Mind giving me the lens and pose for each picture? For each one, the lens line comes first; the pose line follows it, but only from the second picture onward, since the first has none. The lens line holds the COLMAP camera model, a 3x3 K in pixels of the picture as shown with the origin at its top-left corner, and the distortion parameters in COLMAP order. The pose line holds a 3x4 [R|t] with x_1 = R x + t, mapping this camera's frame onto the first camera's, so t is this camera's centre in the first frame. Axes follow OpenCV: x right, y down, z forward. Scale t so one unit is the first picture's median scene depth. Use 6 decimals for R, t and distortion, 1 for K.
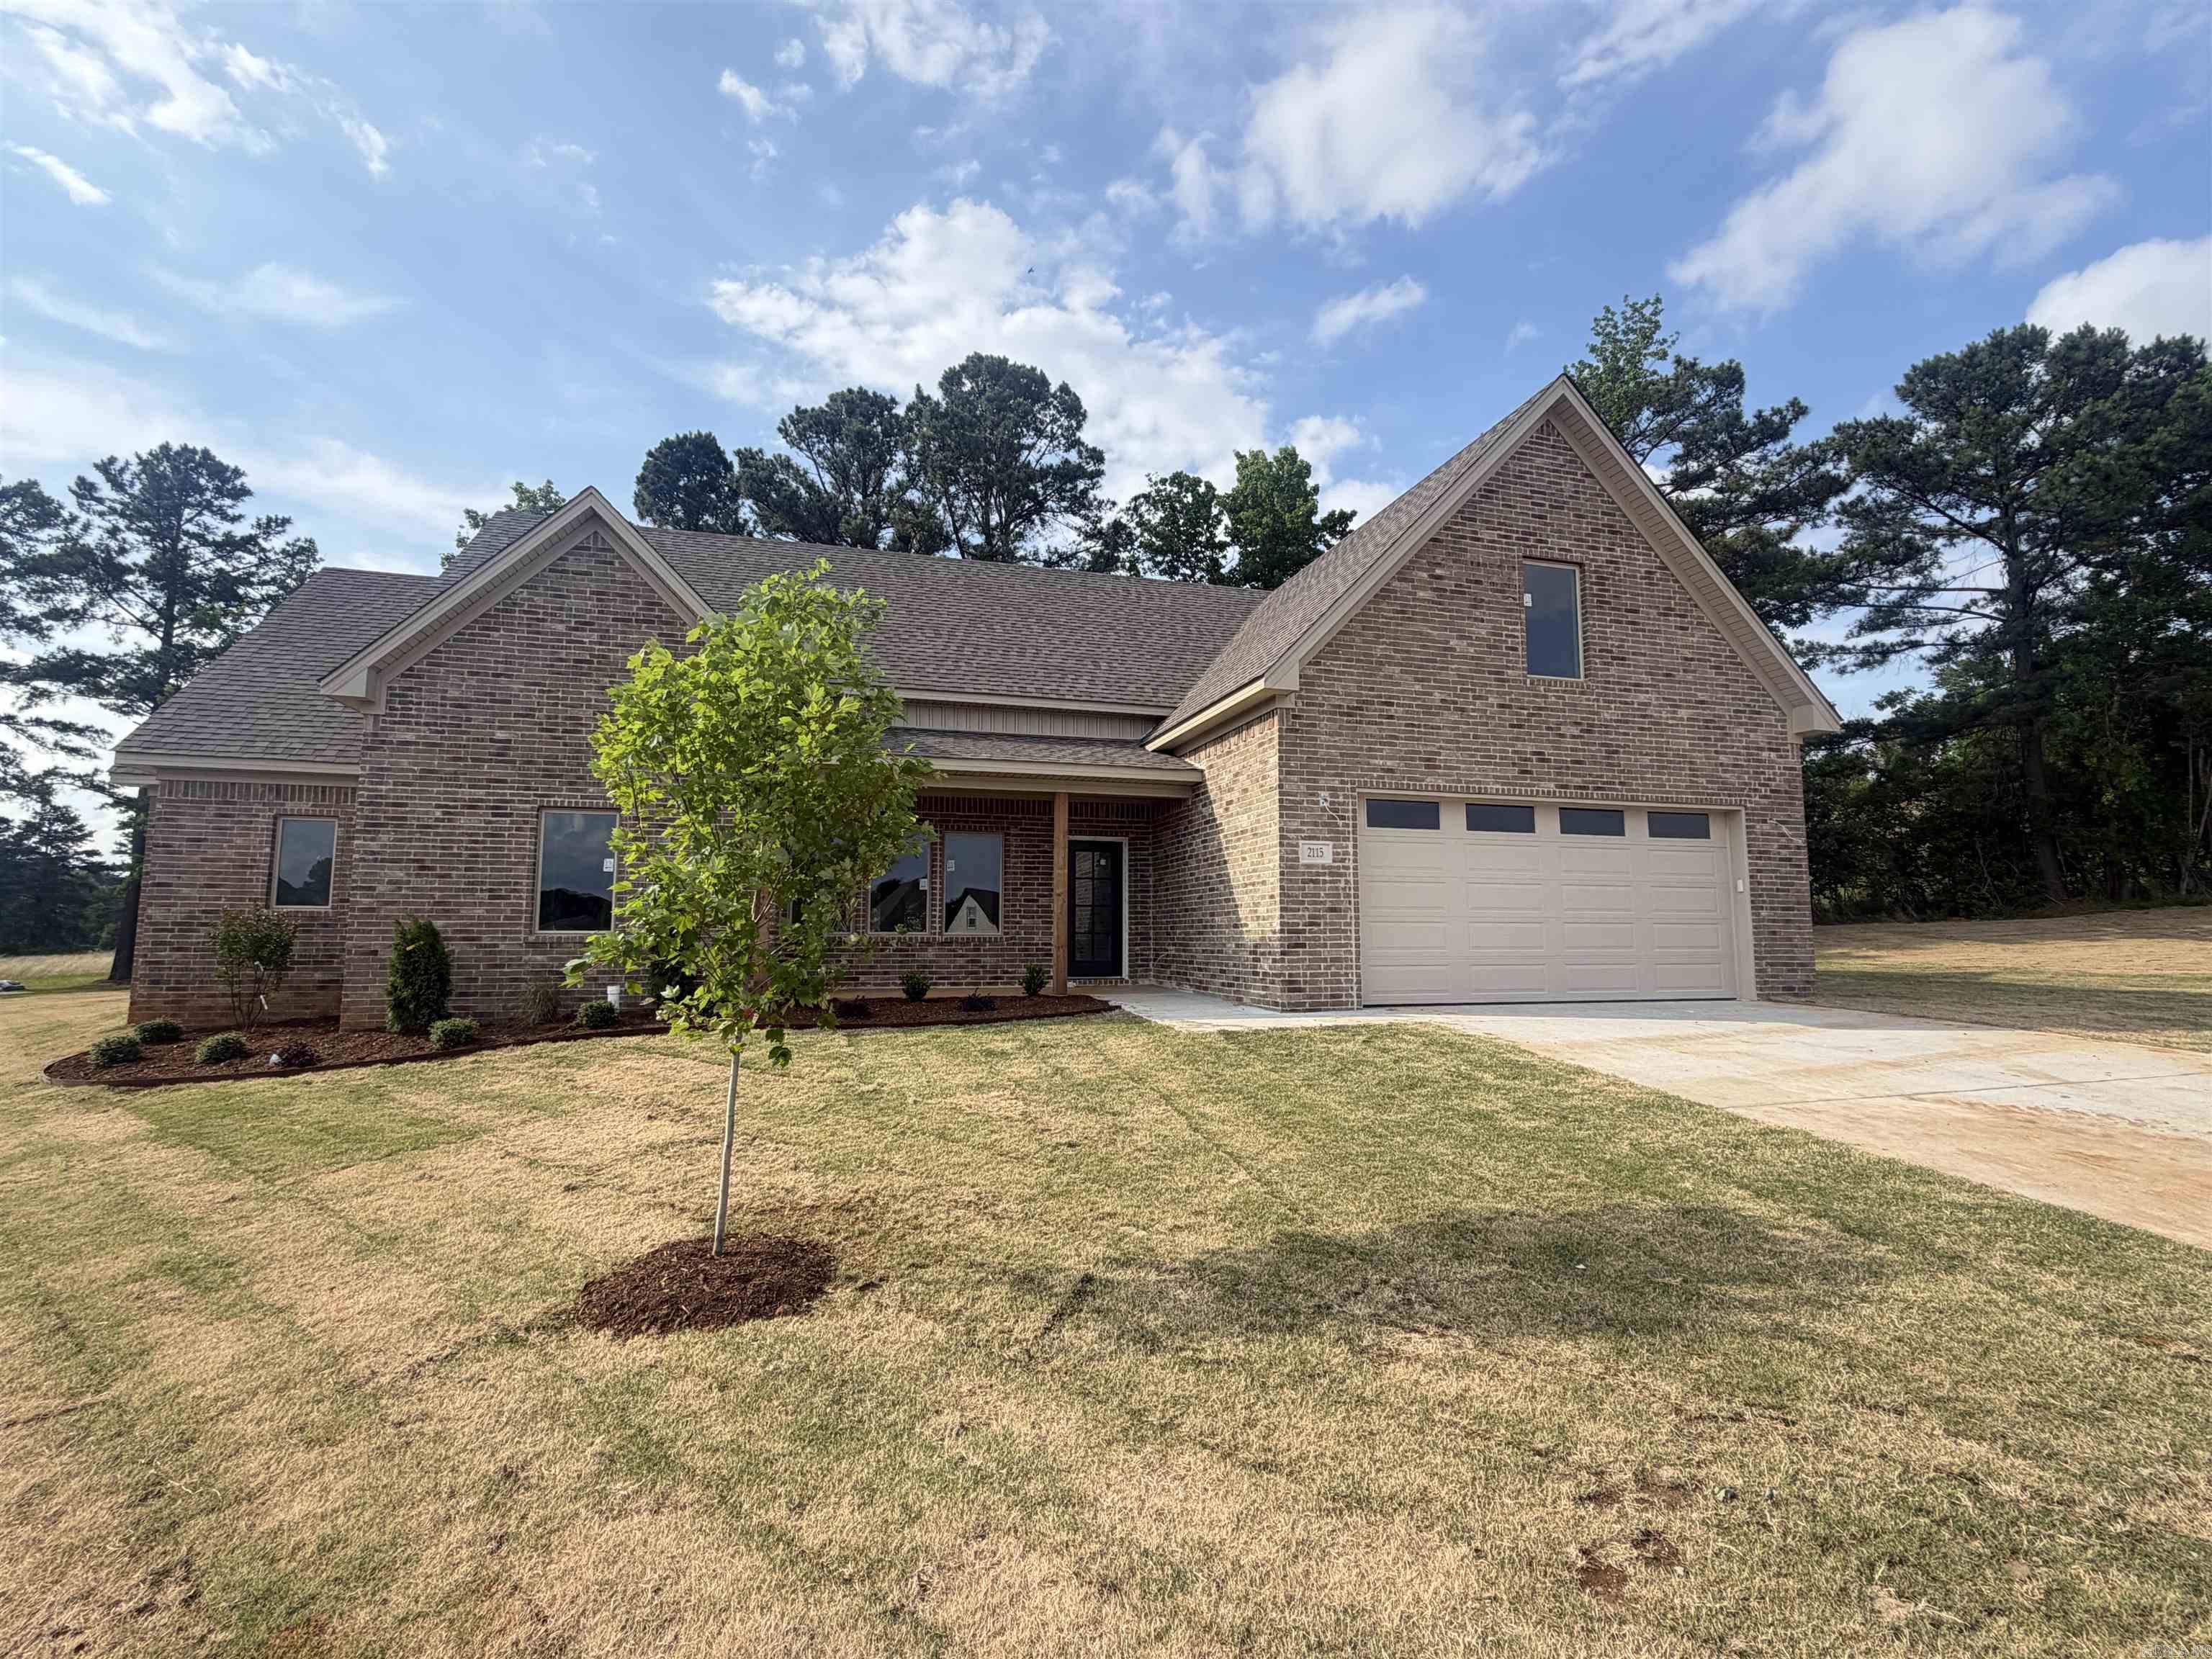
lens RADIAL K [[879.4, 0, 985.7], [0, 879.4, 832.1], [0, 0, 1]] dist [-0.000268, -0.000317]
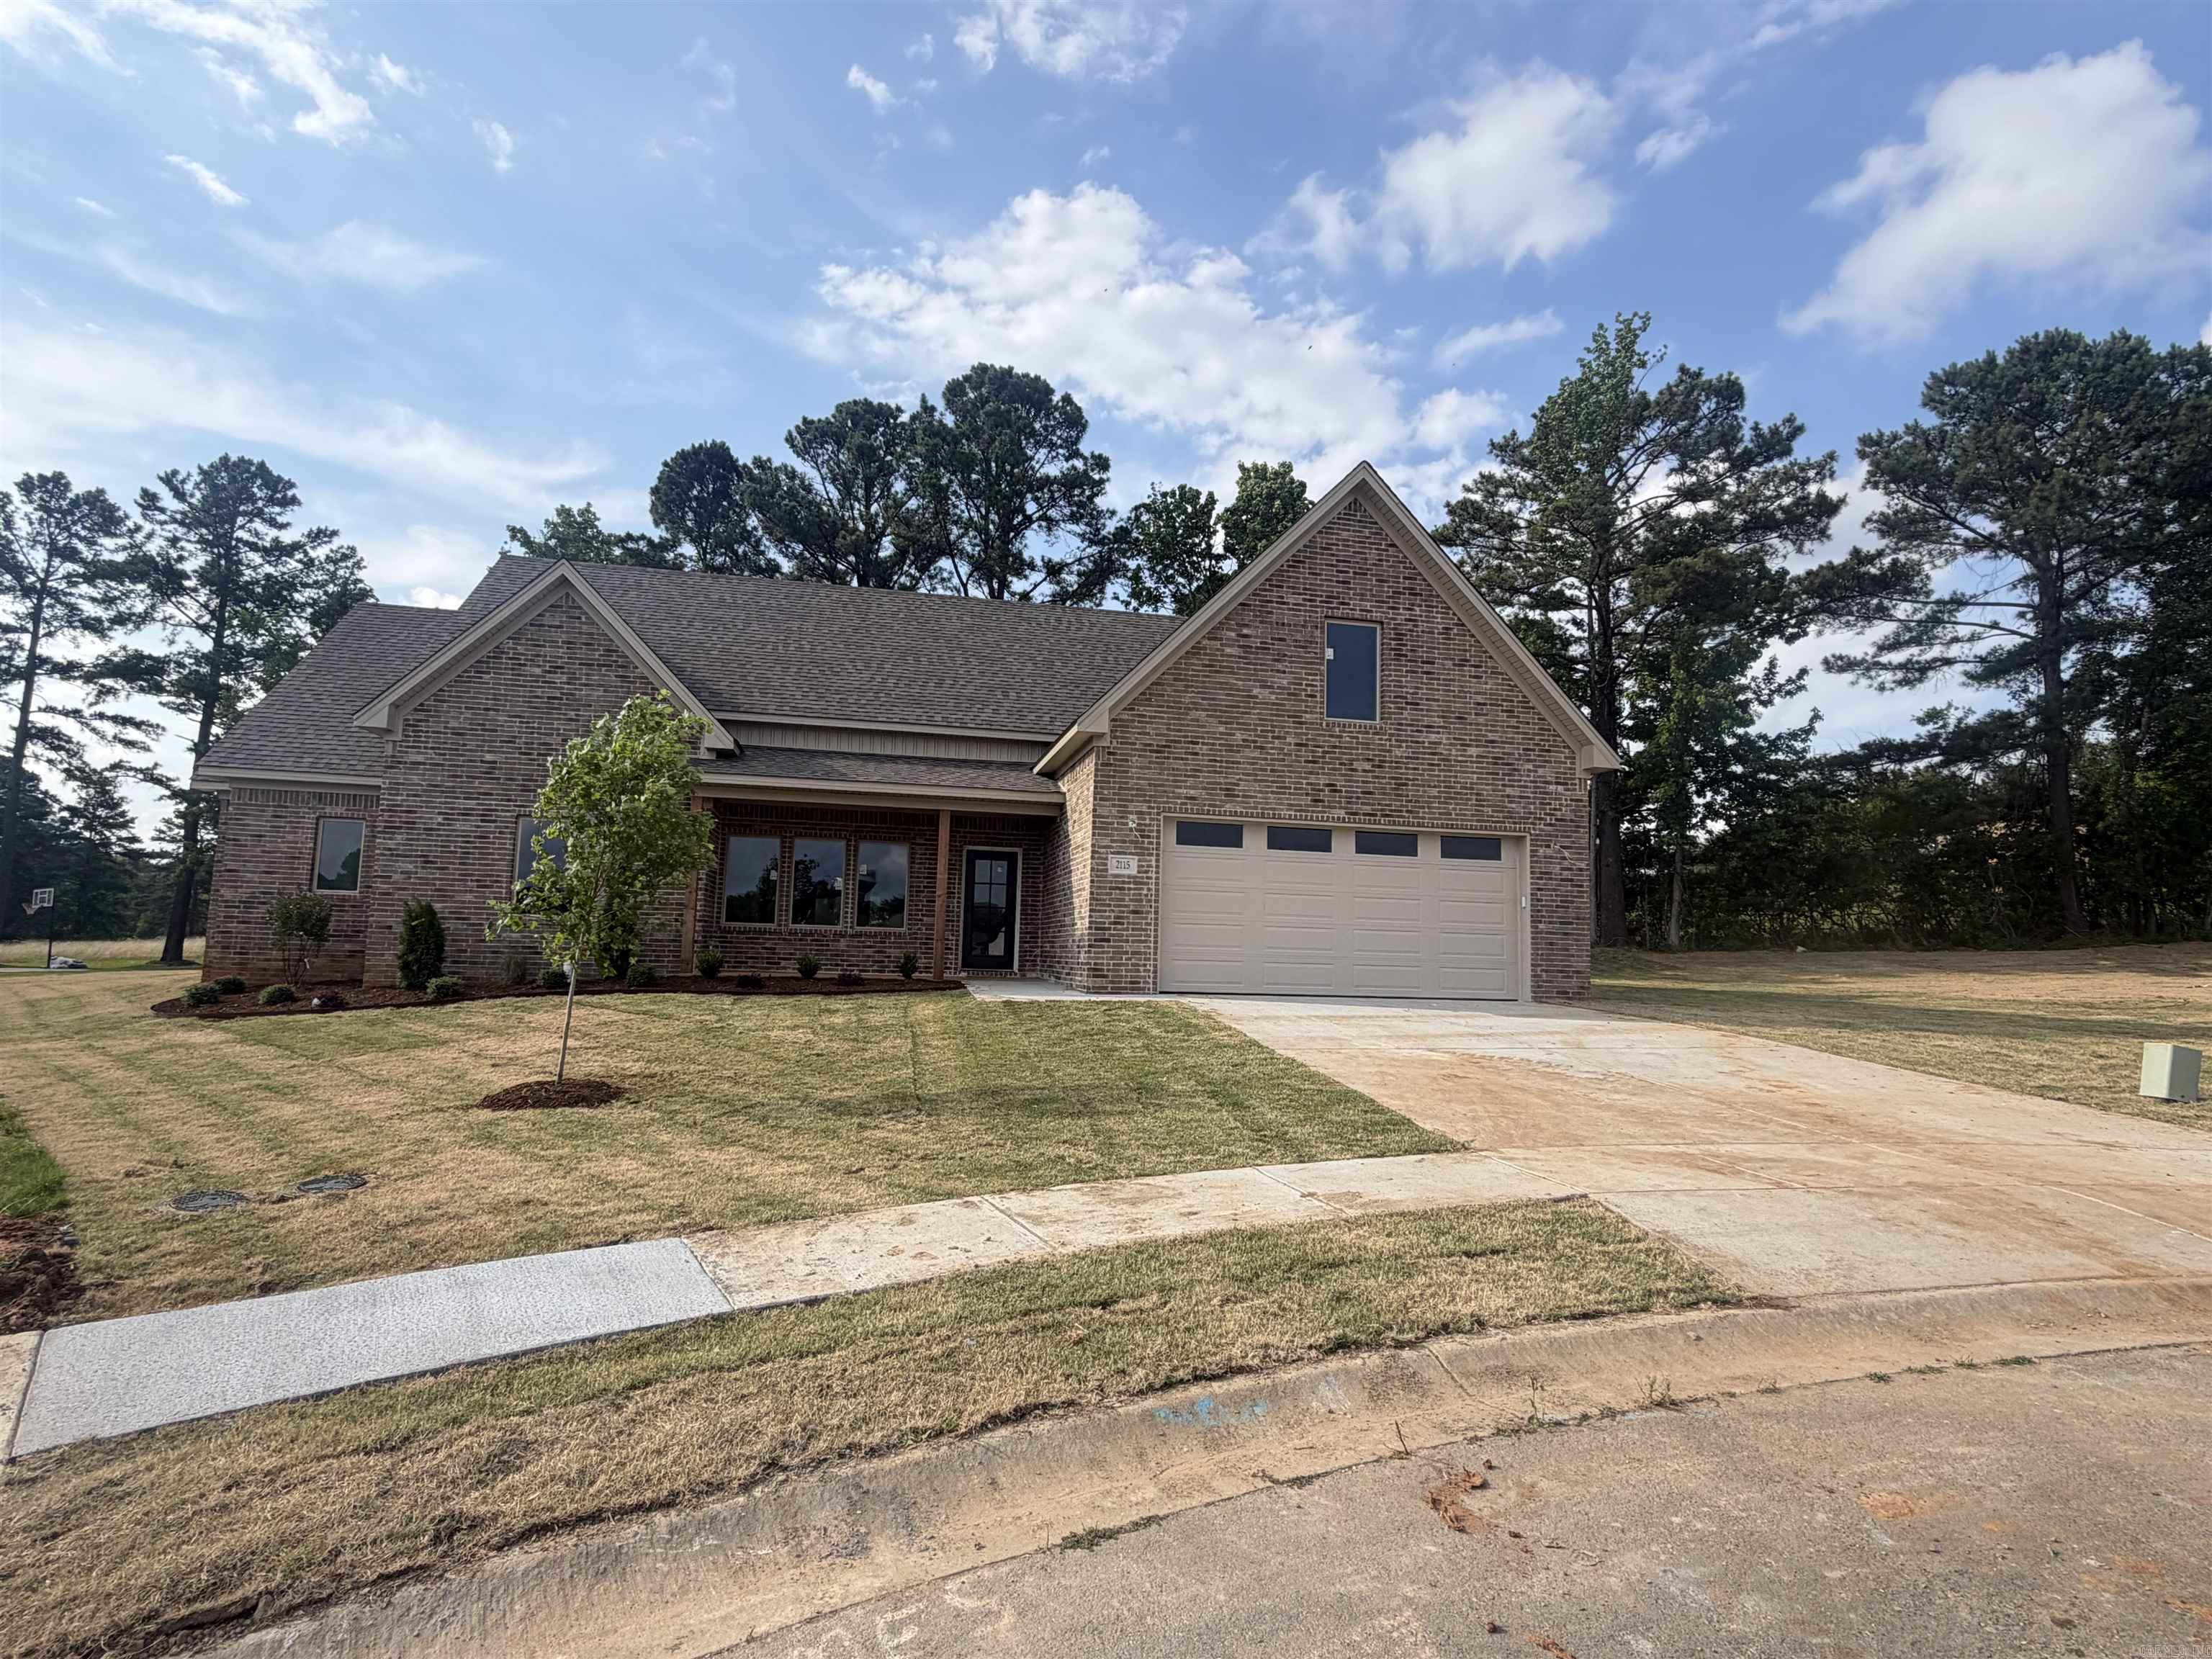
lens RADIAL K [[1158.3, 0, 1106.0], [0, 1158.3, 829.5], [0, 0, 1]] dist [-0.002856, -0.000126]
pose [[0.996991, 0.019325, -0.075071, 0.261751], [-0.019445, 0.999811, -0.000871, -0.013274], [0.075040, 0.002328, 0.997178, -0.336187]]
